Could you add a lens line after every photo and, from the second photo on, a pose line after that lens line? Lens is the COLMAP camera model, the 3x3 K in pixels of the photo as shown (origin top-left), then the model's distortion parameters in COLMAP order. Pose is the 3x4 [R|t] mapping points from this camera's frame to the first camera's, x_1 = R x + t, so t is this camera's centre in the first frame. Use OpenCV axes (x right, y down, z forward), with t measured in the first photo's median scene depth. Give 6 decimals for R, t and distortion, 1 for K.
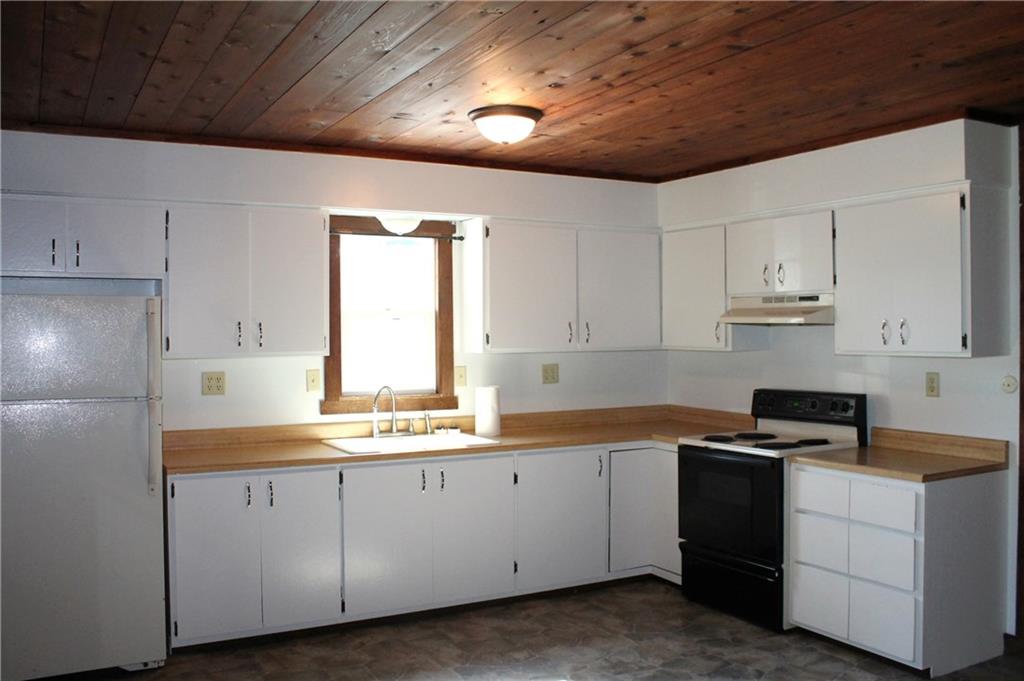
lens RADIAL K [[886.3, 0, 527.5], [0, 886.3, 337.9], [0, 0, 1]] dist [-0.164822, 0.146510]
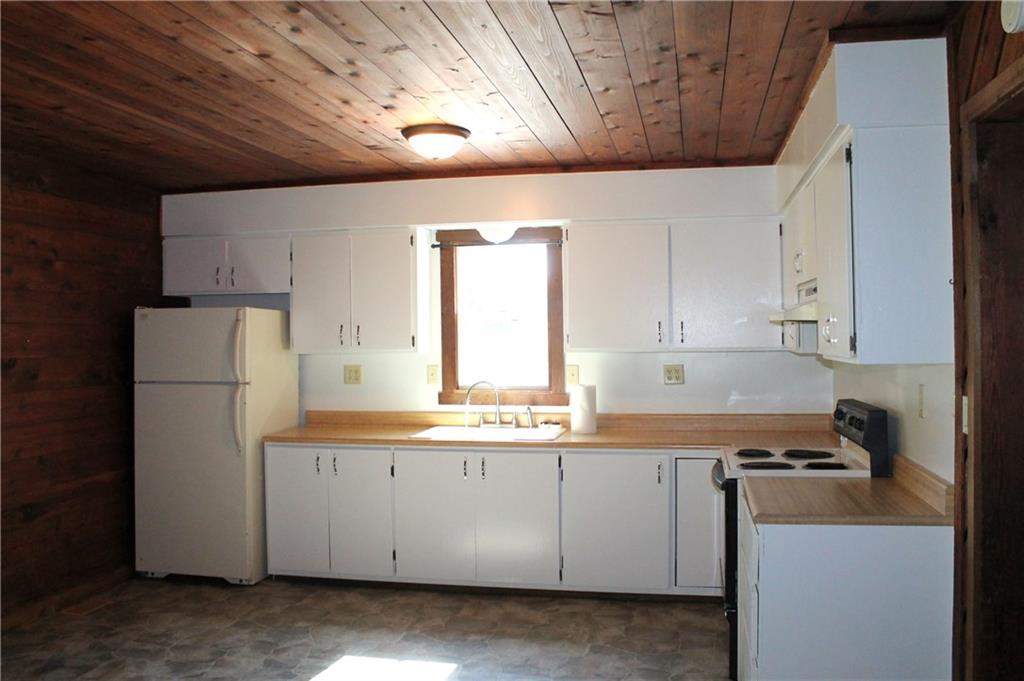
lens RADIAL K [[886.3, 0, 527.5], [0, 886.3, 337.9], [0, 0, 1]] dist [-0.164822, 0.146510]
pose [[0.766194, 0.000516, -0.642609, 0.629737], [0.003748, 0.999979, 0.005272, -0.005540], [0.642598, -0.006448, 0.766176, 0.198661]]
